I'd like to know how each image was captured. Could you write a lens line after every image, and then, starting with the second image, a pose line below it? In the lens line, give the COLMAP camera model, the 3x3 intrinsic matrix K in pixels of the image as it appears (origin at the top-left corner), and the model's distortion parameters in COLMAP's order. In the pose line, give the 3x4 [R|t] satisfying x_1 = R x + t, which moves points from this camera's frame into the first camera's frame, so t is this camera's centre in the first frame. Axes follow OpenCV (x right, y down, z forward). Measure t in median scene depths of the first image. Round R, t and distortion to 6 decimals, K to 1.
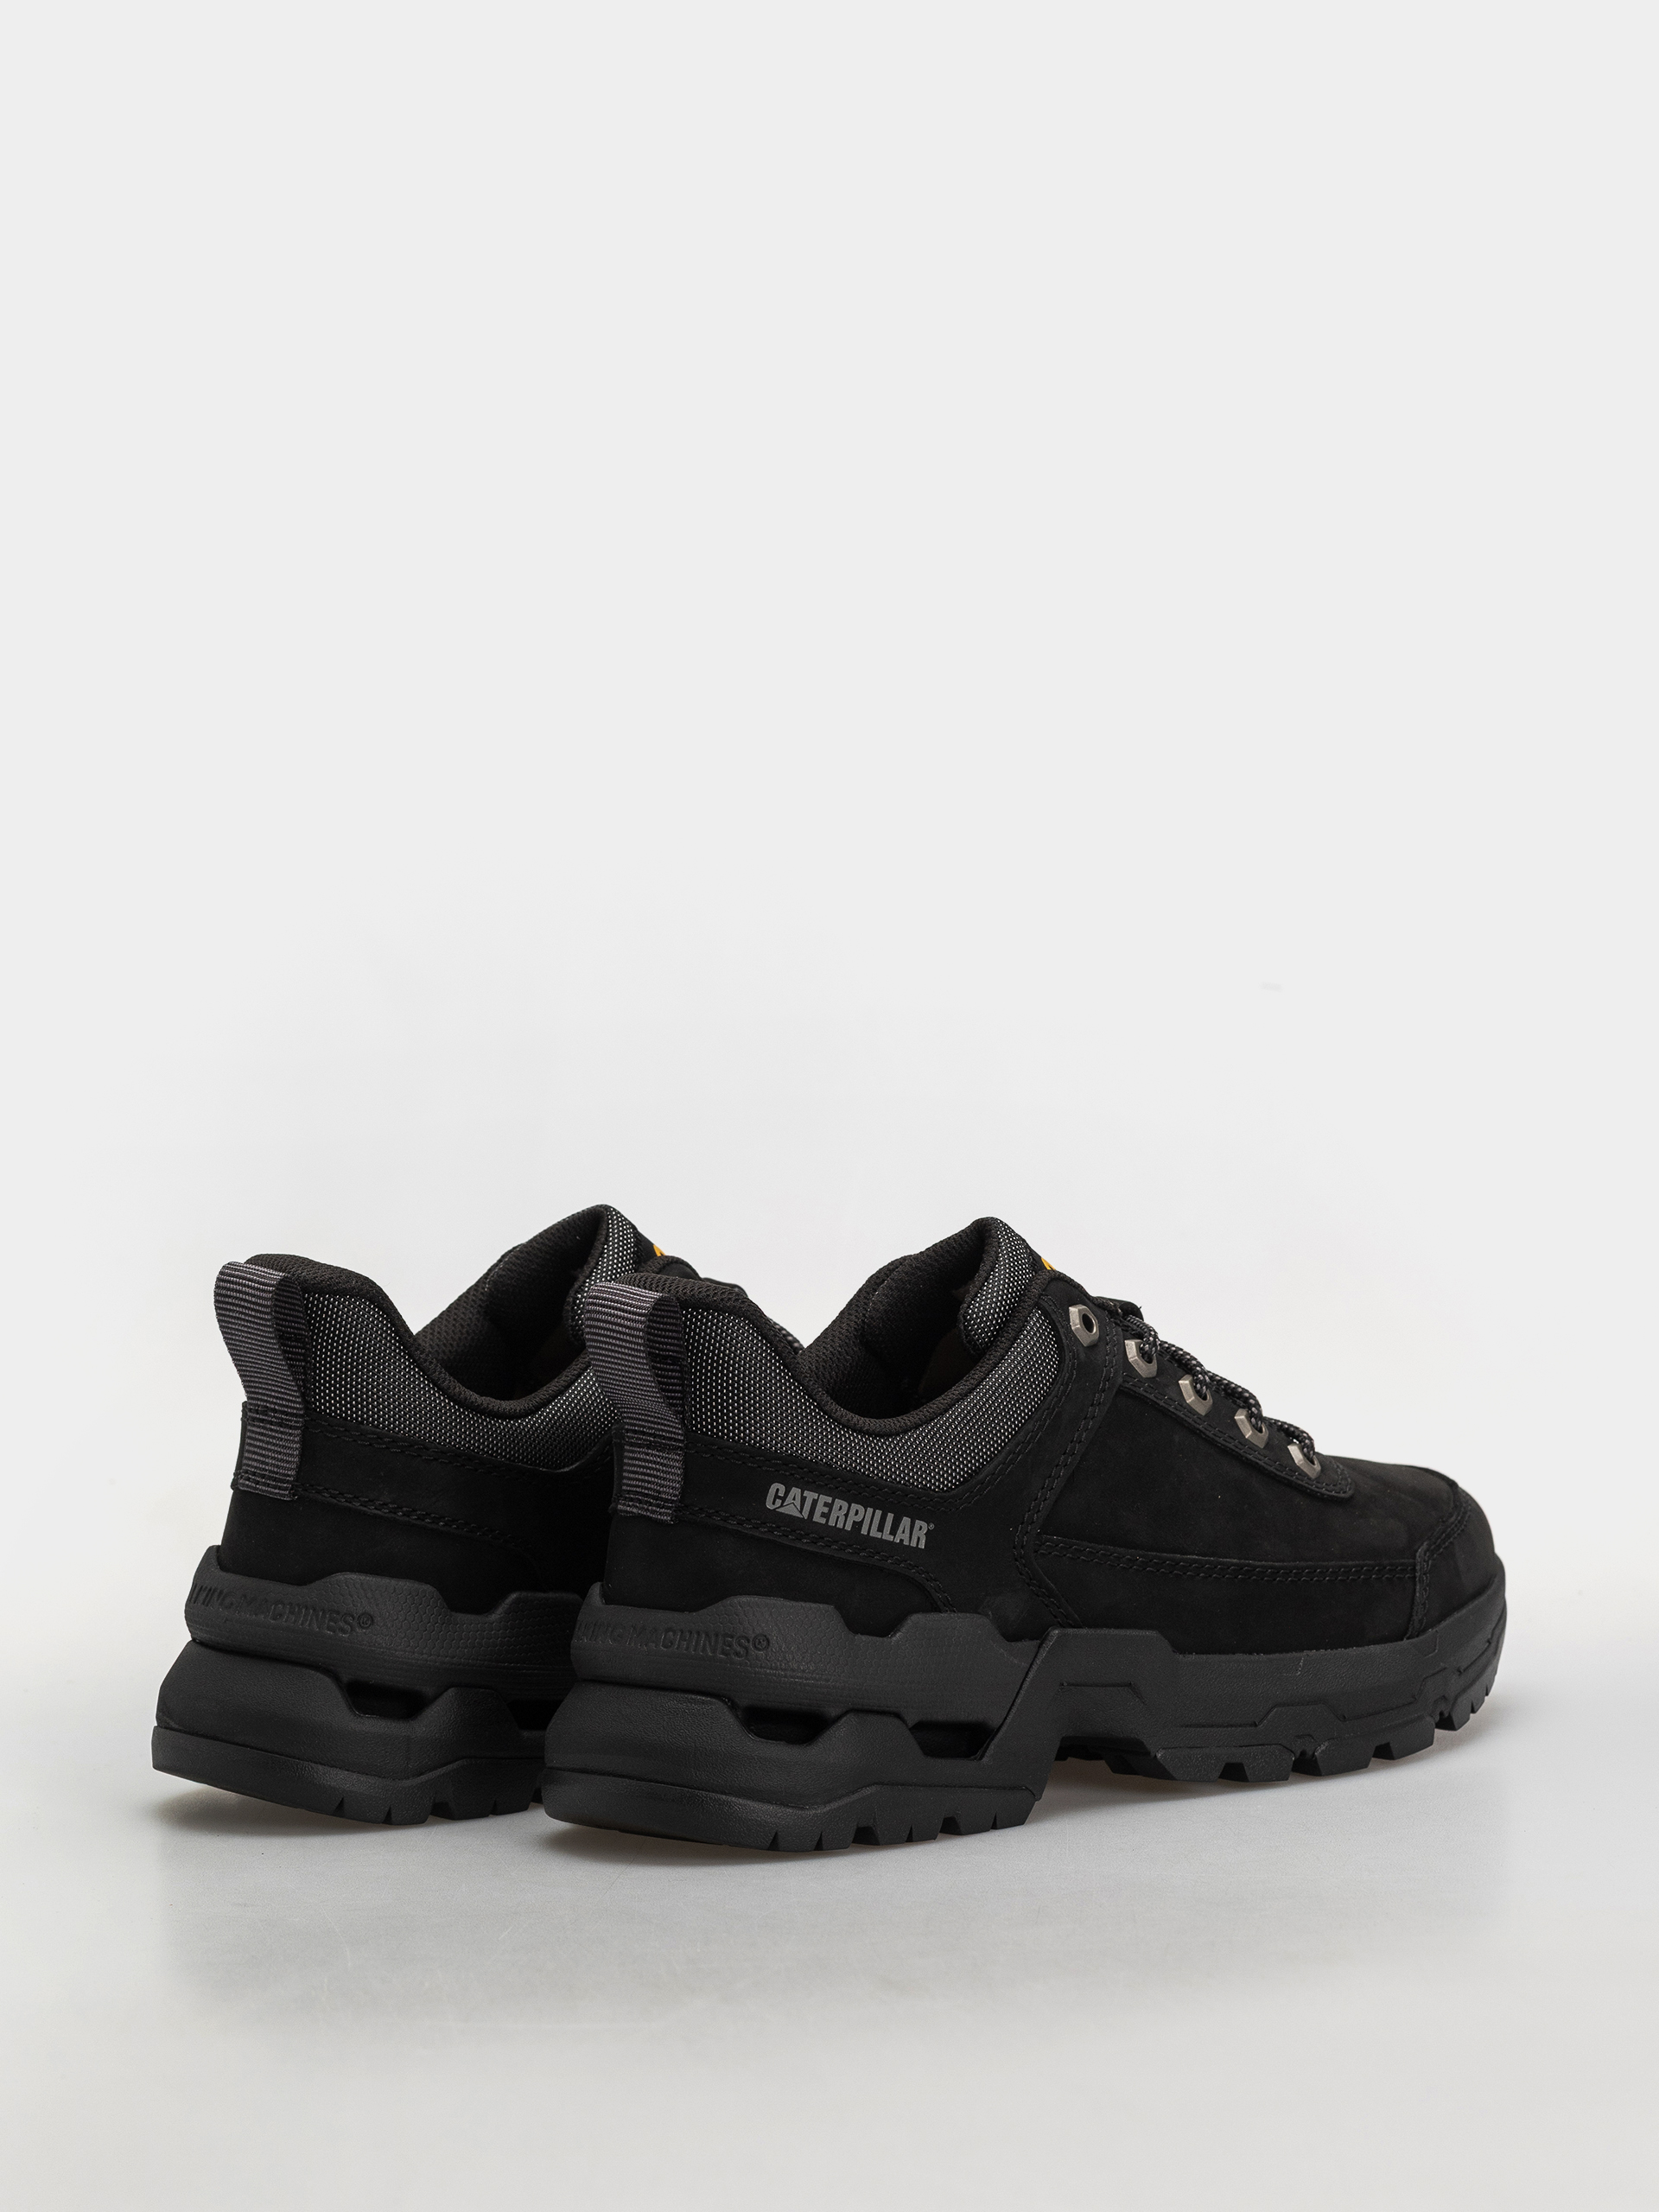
lens RADIAL K [[7494.5, 0, 829.5], [0, 7494.5, 1106.0], [0, 0, 1]] dist [0.013275, -1.548063]
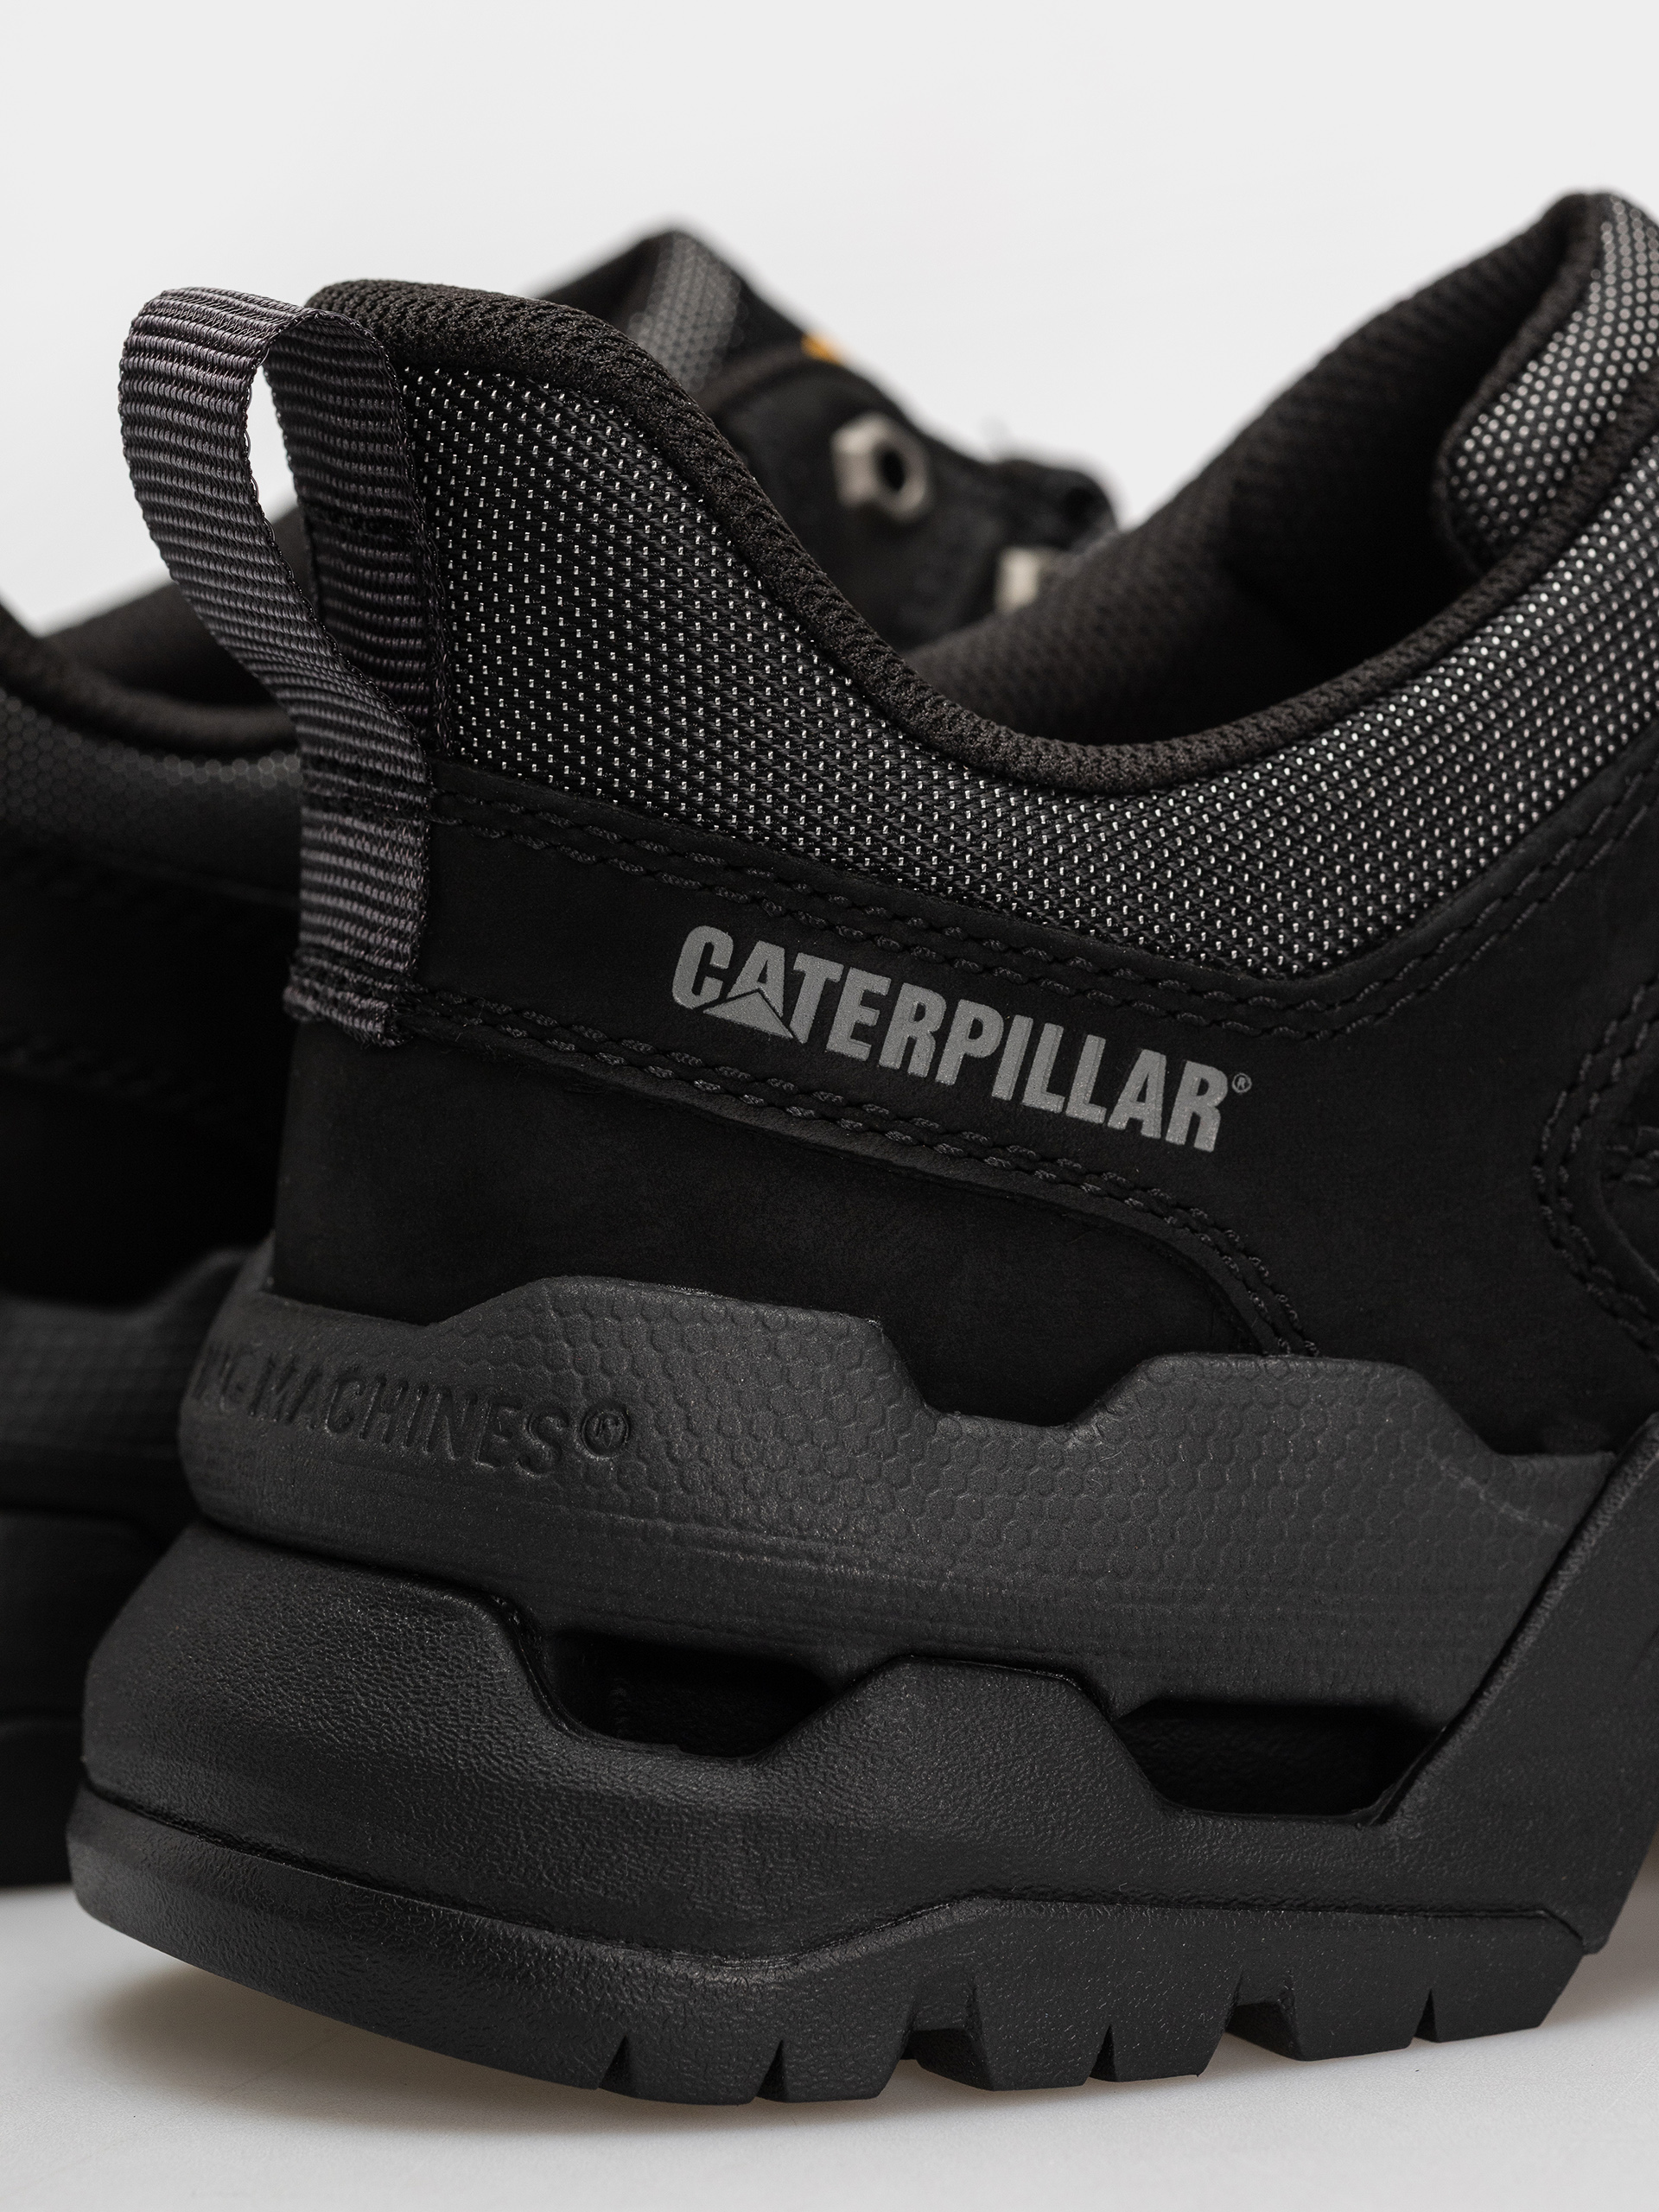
lens RADIAL K [[7494.5, 0, 829.5], [0, 7494.5, 1106.0], [0, 0, 1]] dist [0.013275, -1.548063]
pose [[0.962450, 0.028220, -0.269987, 0.083378], [-0.018291, 0.999063, 0.039222, 0.045263], [0.270841, -0.032811, 0.962065, 0.694939]]
